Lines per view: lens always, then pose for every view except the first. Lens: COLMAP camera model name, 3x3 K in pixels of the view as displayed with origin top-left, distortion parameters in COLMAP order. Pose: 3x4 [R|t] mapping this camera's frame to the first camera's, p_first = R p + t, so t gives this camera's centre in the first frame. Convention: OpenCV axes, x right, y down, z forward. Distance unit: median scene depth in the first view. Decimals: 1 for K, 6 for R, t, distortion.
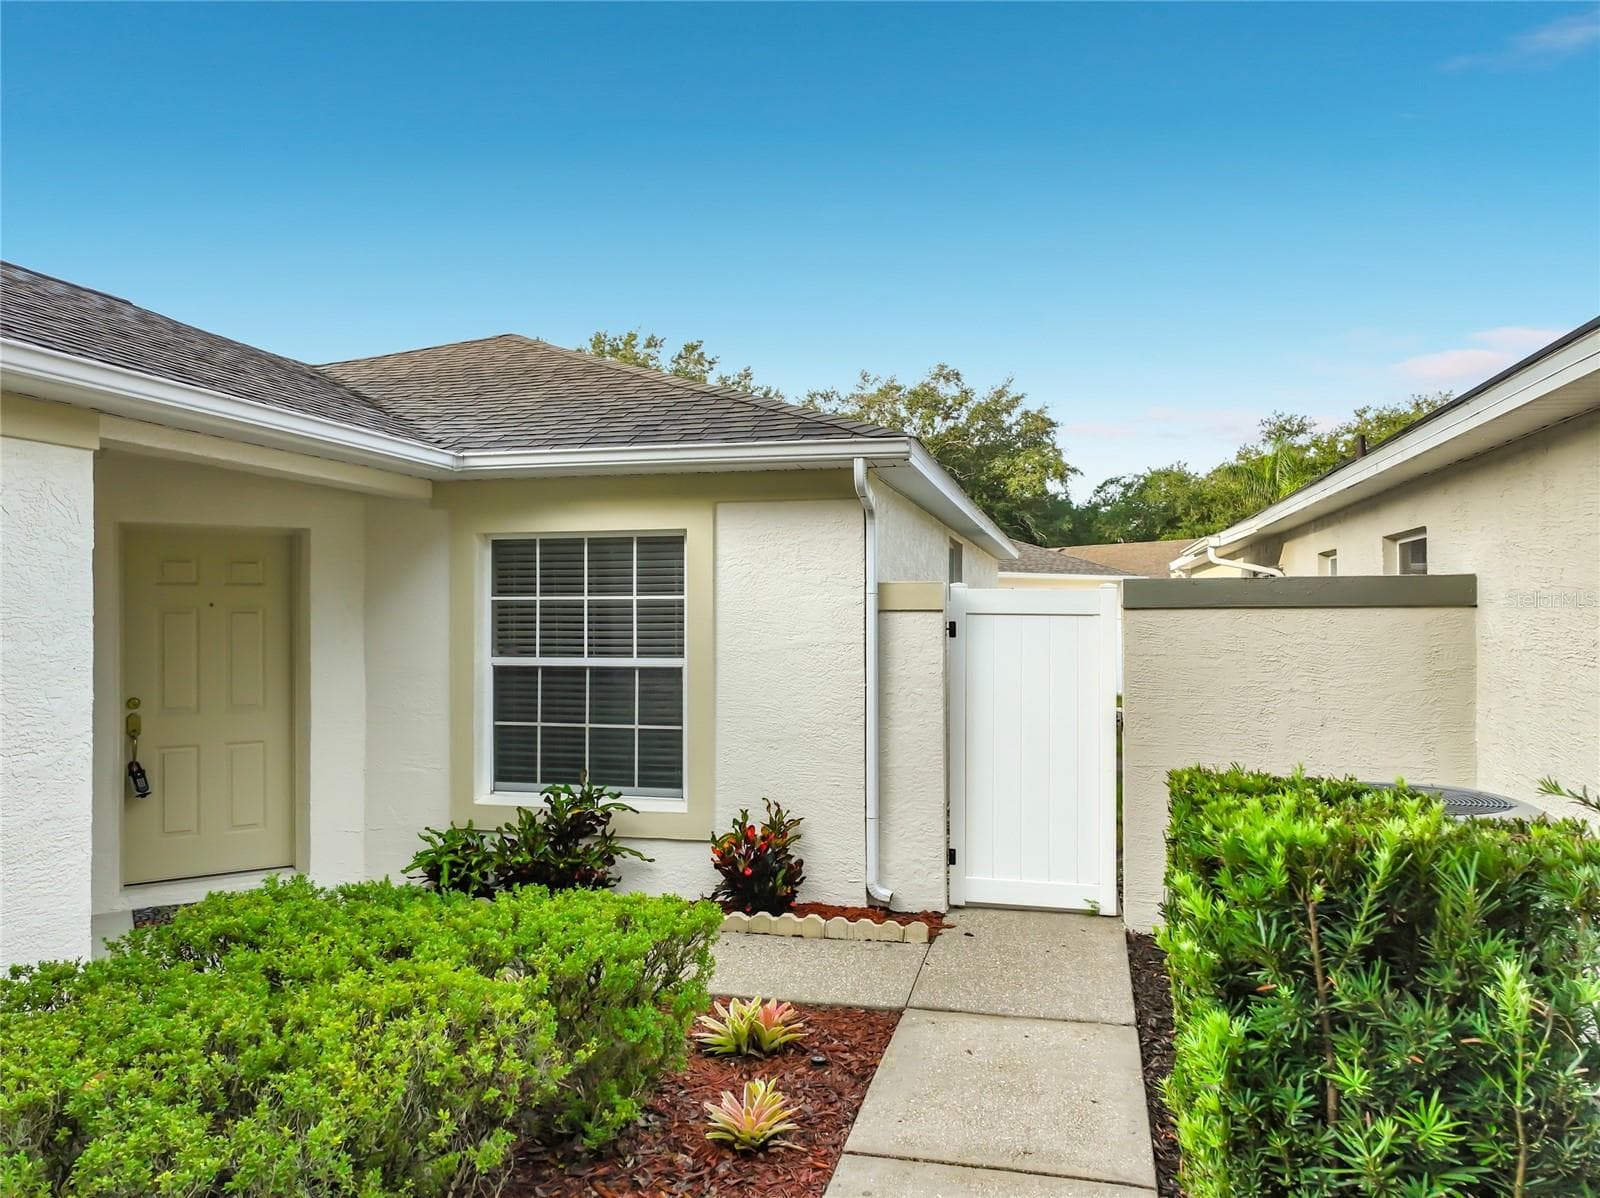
lens RADIAL K [[1134.3, 0, 803.8], [0, 1134.3, 607.1], [0, 0, 1]] dist [0.000971, 0.020611]
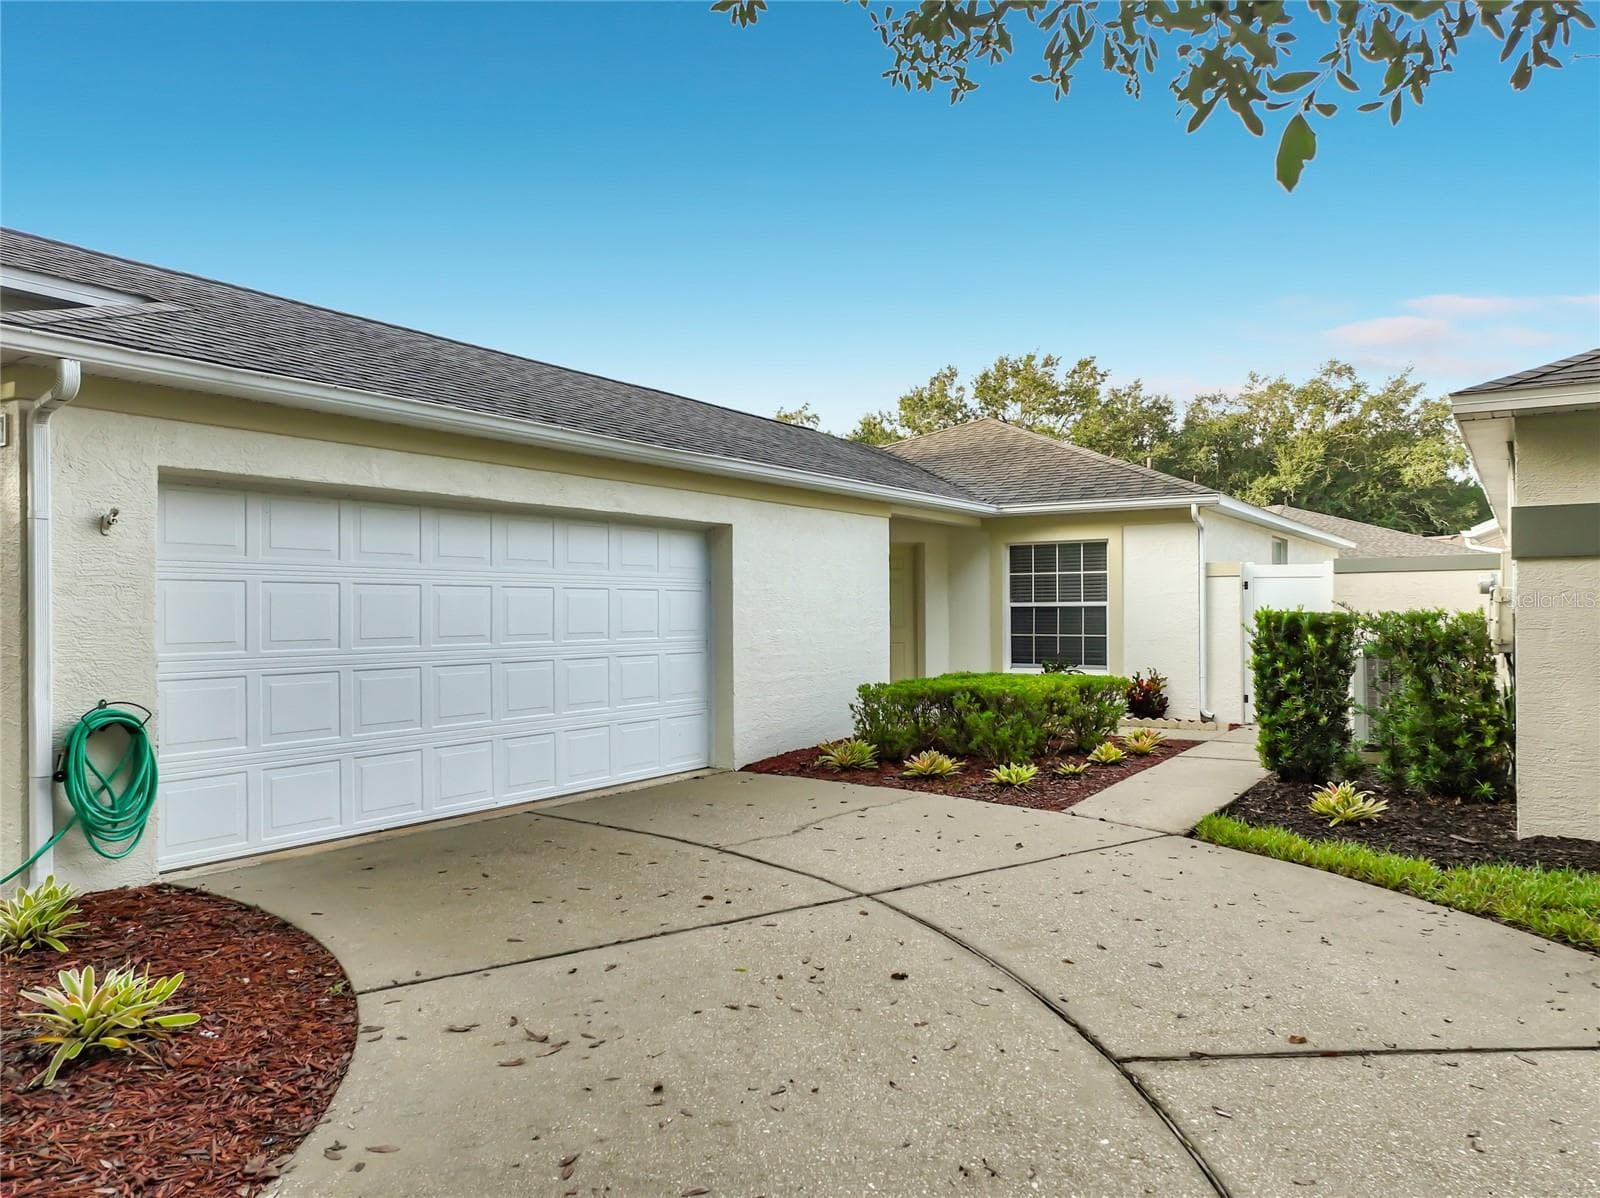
lens RADIAL K [[1134.3, 0, 803.8], [0, 1134.3, 607.1], [0, 0, 1]] dist [0.000971, 0.020611]
pose [[0.943939, -0.005288, -0.330077, 0.052322], [0.006400, 0.999977, 0.002281, 0.045607], [0.330057, -0.004266, 0.943951, -1.086337]]
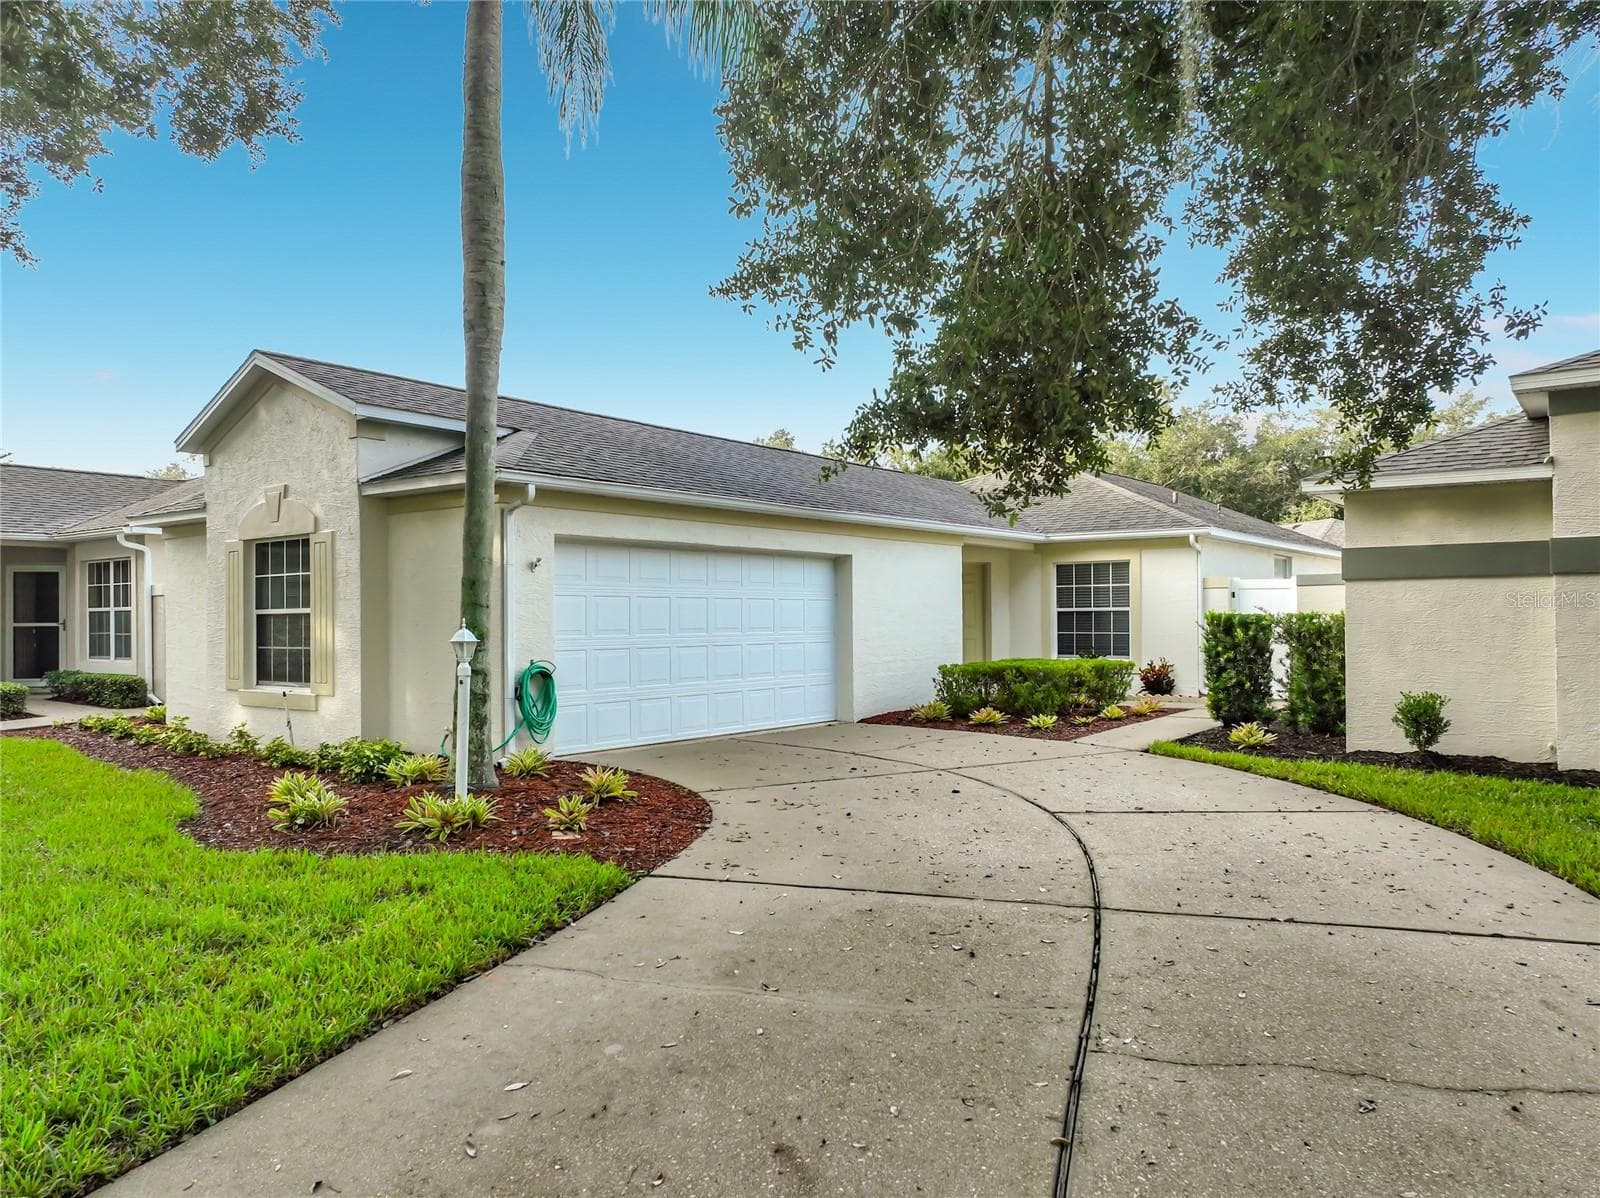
lens RADIAL K [[1134.3, 0, 803.8], [0, 1134.3, 607.1], [0, 0, 1]] dist [0.000971, 0.020611]
pose [[0.916504, -0.008195, -0.399942, 0.256565], [0.007193, 0.999966, -0.004006, 0.048660], [0.399962, 0.000795, 0.916531, -1.738520]]
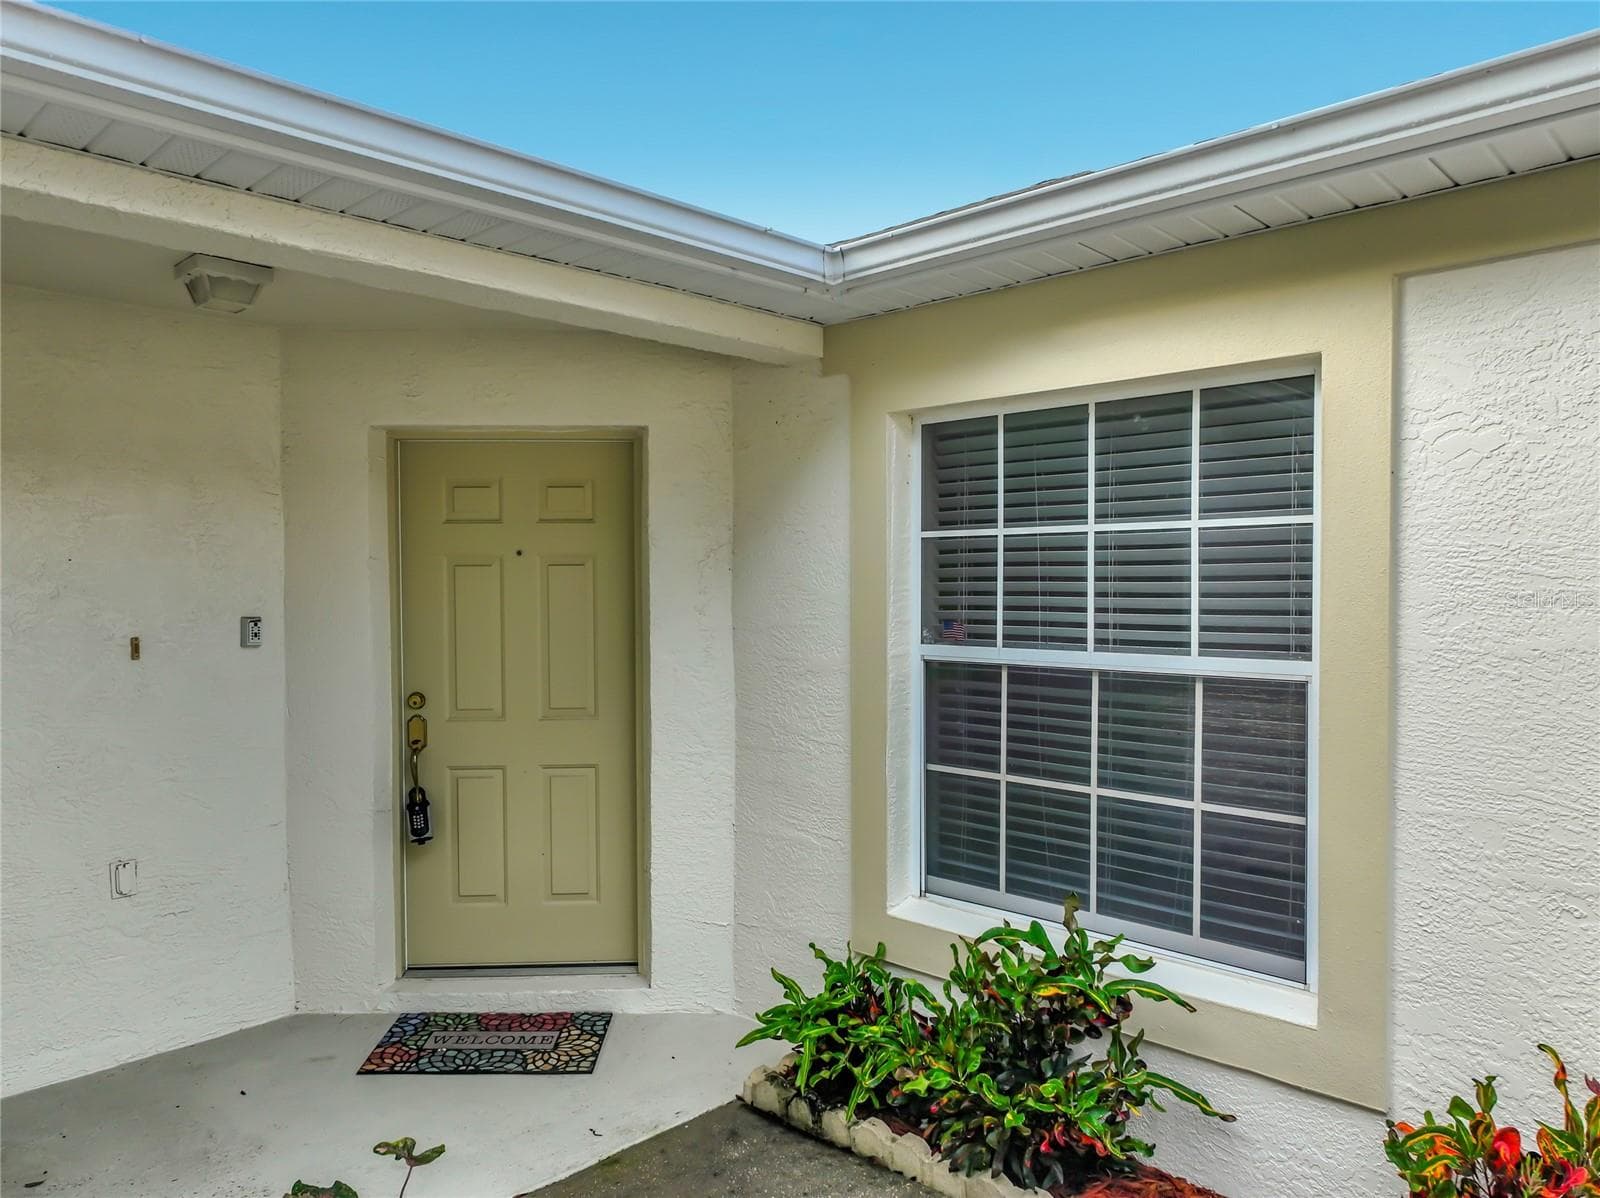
lens RADIAL K [[1134.3, 0, 803.8], [0, 1134.3, 607.1], [0, 0, 1]] dist [0.000971, 0.020611]
pose [[0.861281, 0.010394, -0.508023, -0.051301], [0.005181, 0.999559, 0.029234, 0.010721], [0.508103, -0.027811, 0.860847, 0.517906]]
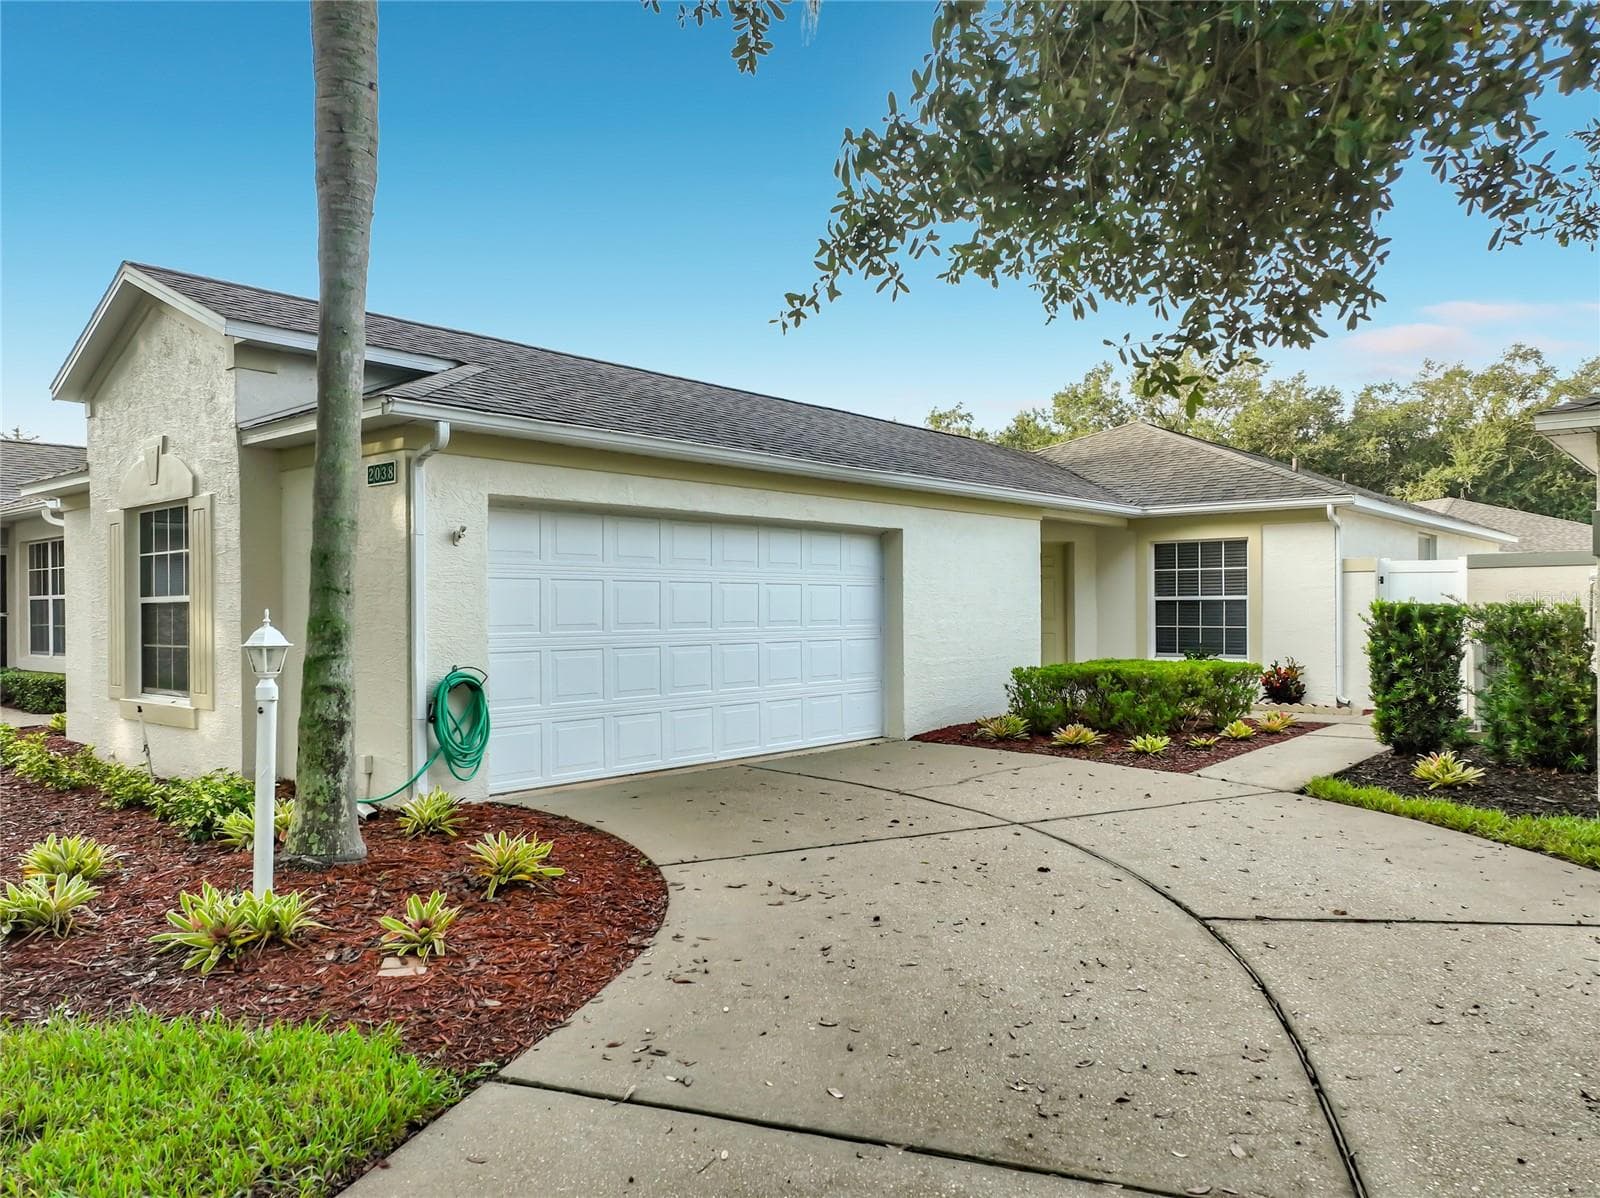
lens RADIAL K [[1134.3, 0, 803.8], [0, 1134.3, 607.1], [0, 0, 1]] dist [0.000971, 0.020611]
pose [[0.891674, -0.003676, -0.452663, 0.121727], [0.006566, 0.999967, 0.004813, 0.050058], [0.452631, -0.007264, 0.891668, -1.323848]]
